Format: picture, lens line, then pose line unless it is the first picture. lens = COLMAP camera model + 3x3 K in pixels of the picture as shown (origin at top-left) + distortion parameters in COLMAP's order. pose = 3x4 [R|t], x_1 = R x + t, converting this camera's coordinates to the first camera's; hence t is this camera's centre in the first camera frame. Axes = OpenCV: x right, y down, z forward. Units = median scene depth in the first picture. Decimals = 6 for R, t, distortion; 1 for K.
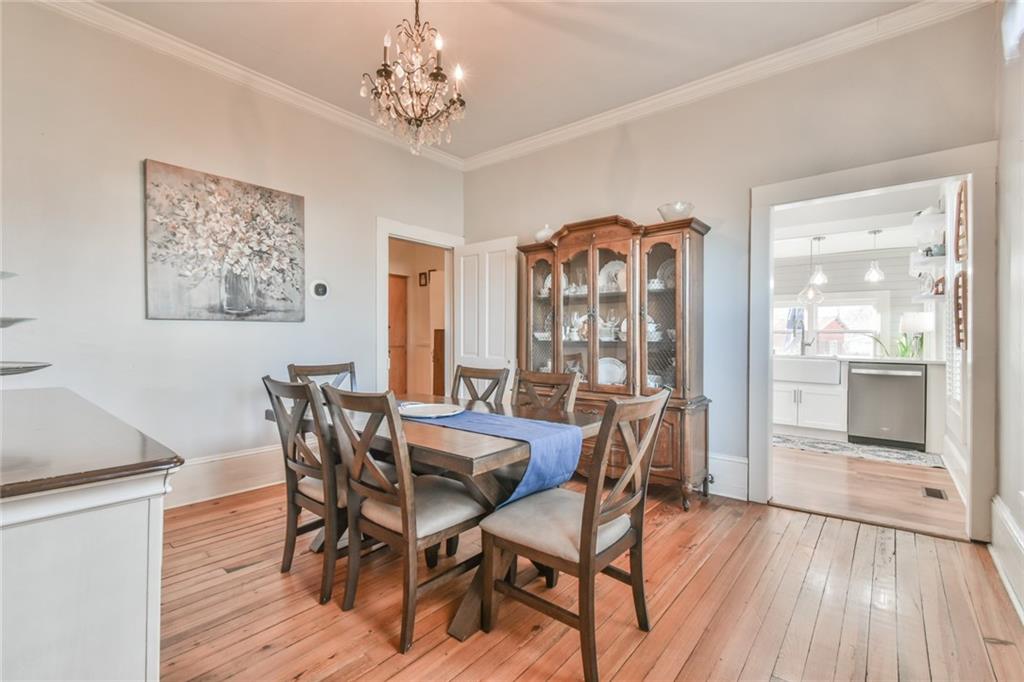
lens RADIAL K [[454.4, 0, 509.8], [0, 454.4, 337.0], [0, 0, 1]] dist [-0.003333, -0.000215]
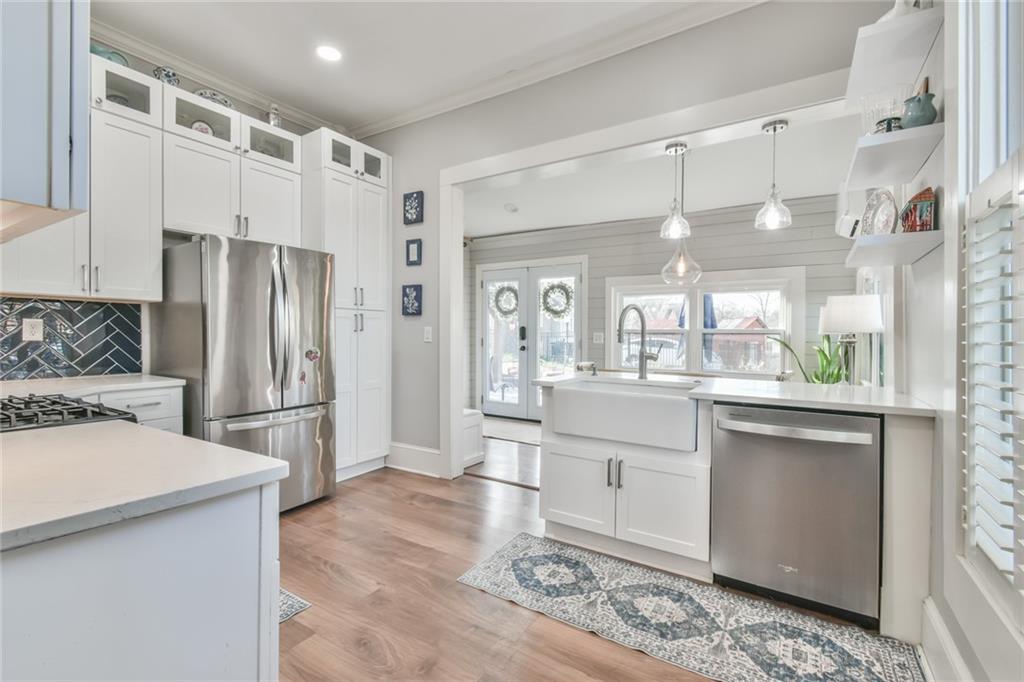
lens RADIAL K [[454.4, 0, 514.5], [0, 454.4, 339.9], [0, 0, 1]] dist [-0.003333, -0.000215]
pose [[0.992561, 0.000093, 0.121746, 0.432473], [-0.000979, 0.999973, 0.007219, -0.006603], [-0.121742, -0.007284, 0.992535, 0.507126]]
